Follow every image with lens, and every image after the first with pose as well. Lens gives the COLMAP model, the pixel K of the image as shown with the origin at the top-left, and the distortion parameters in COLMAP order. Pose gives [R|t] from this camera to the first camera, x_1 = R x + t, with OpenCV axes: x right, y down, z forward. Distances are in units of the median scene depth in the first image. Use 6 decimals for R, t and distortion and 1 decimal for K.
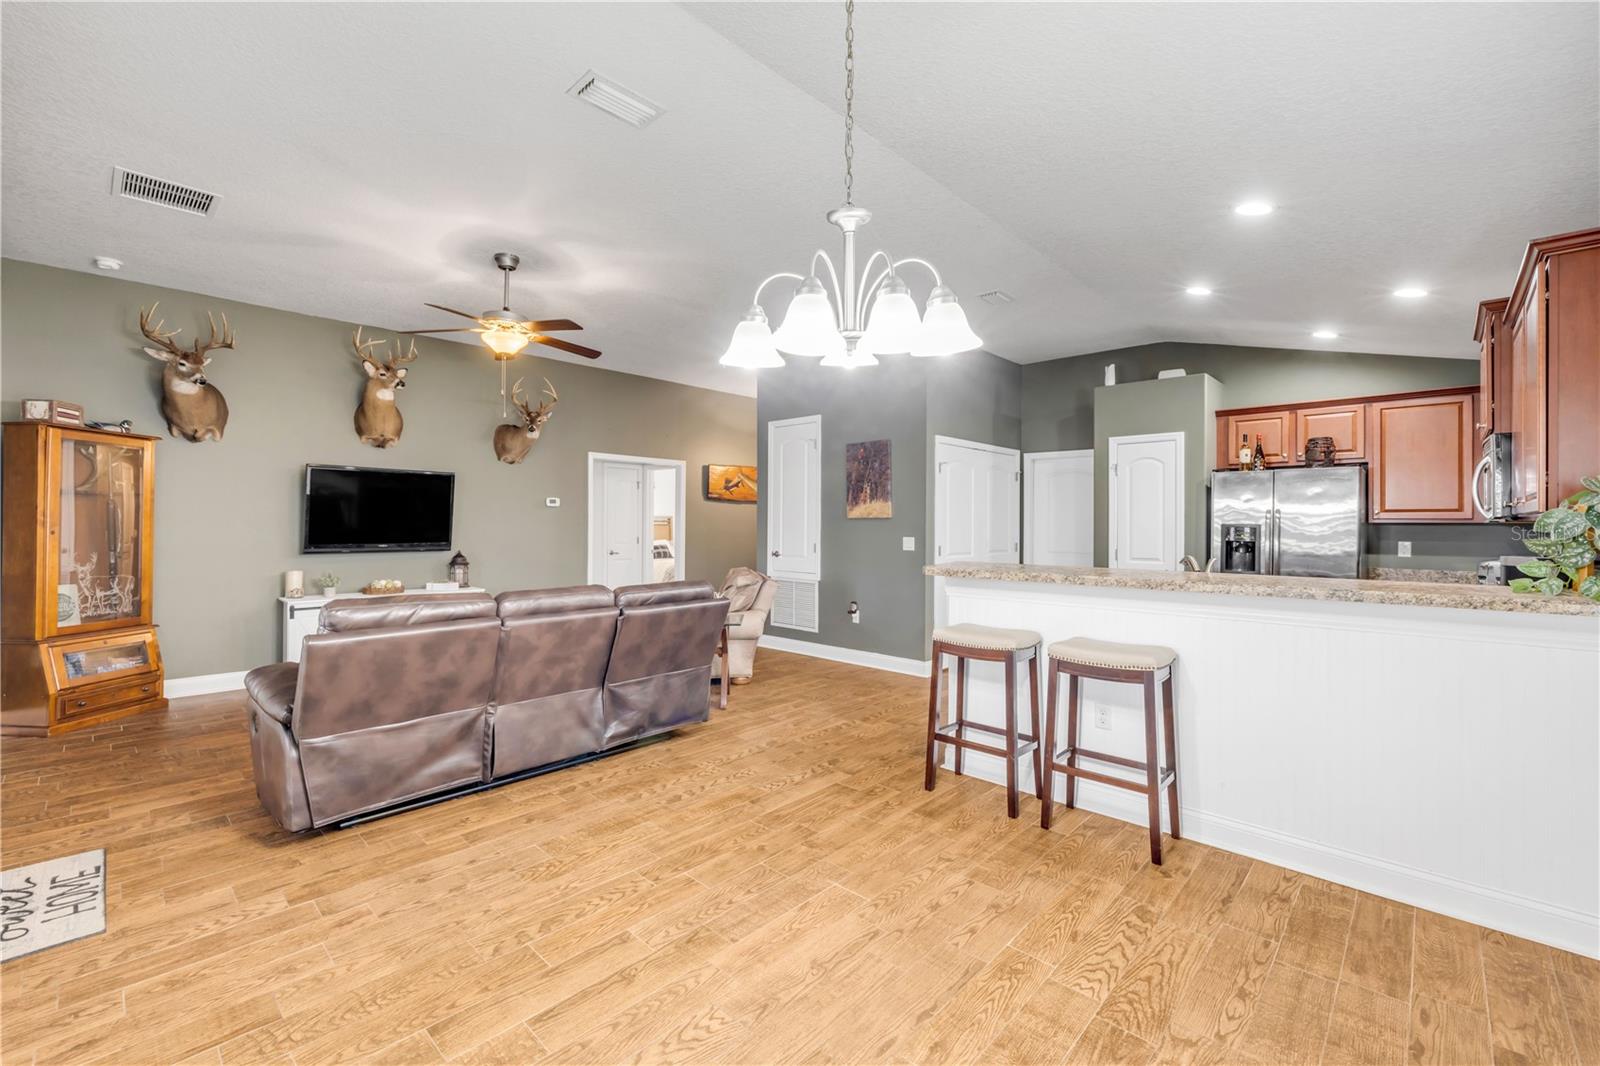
lens RADIAL K [[677.1, 0, 795.7], [0, 677.1, 516.3], [0, 0, 1]] dist [-0.000383, -0.000435]
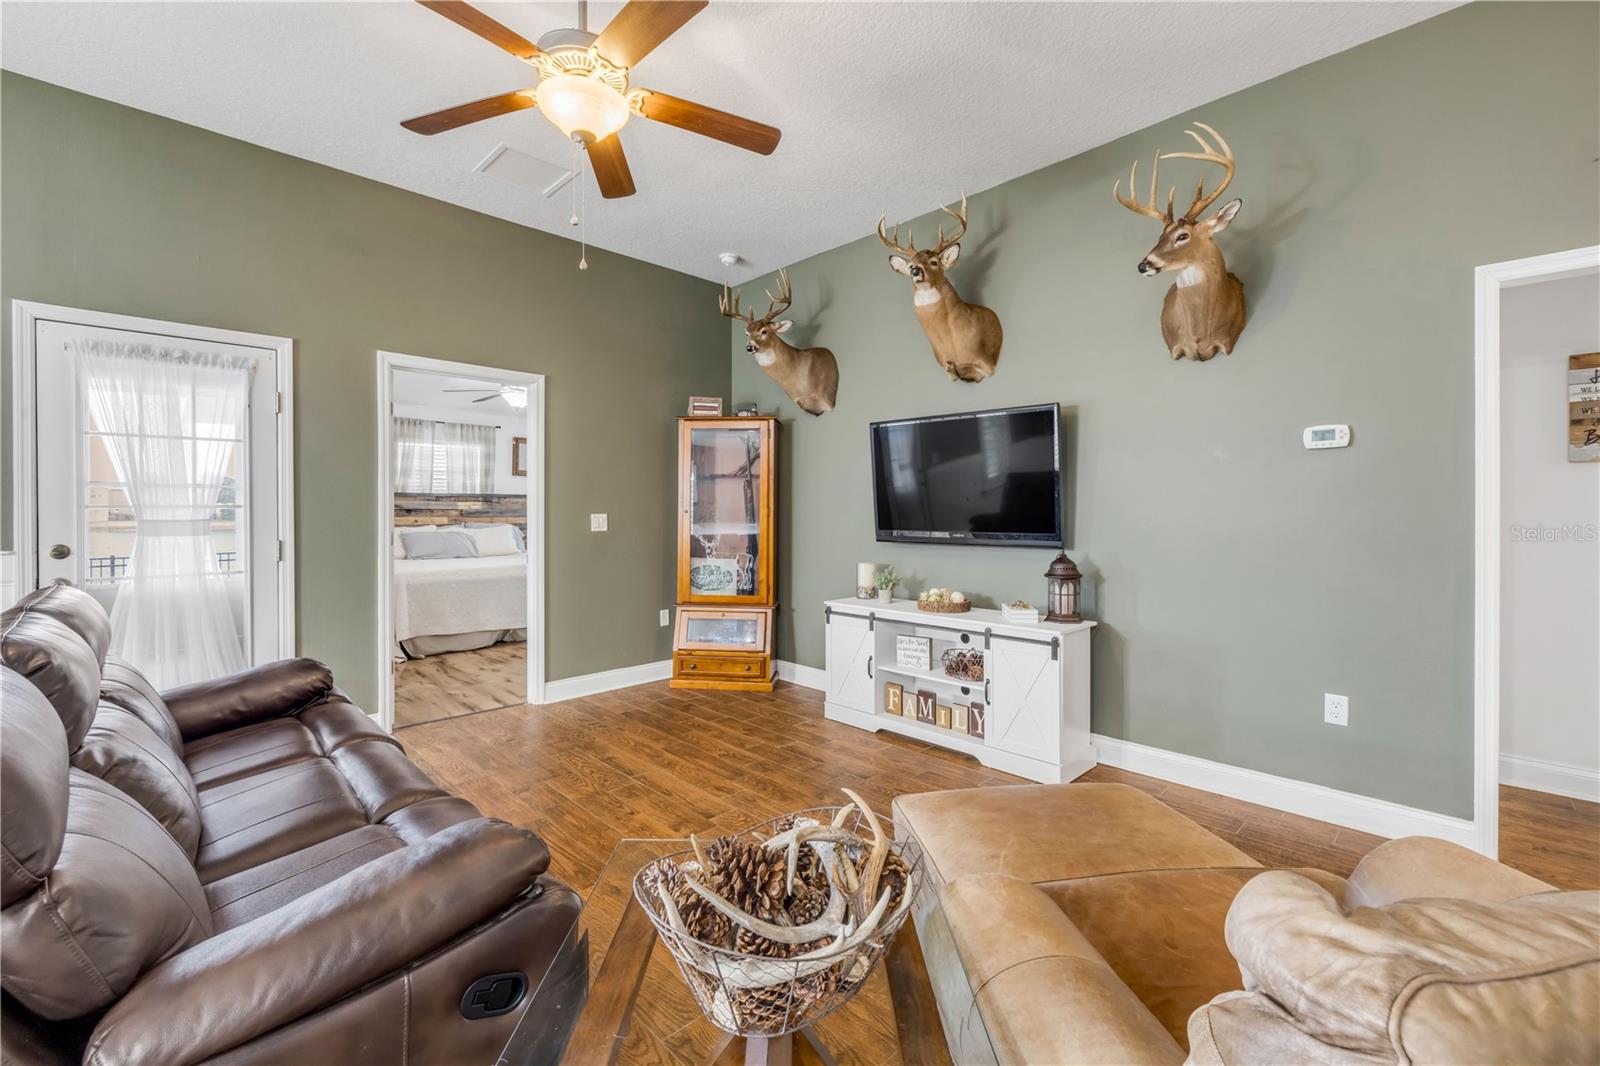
lens RADIAL K [[677.1, 0, 795.7], [0, 677.1, 516.3], [0, 0, 1]] dist [-0.000383, -0.000435]
pose [[-0.040723, -0.001349, -0.999170, 0.042202], [0.009932, 0.999949, -0.001754, 0.032498], [0.999121, -0.009995, -0.040707, 1.123402]]
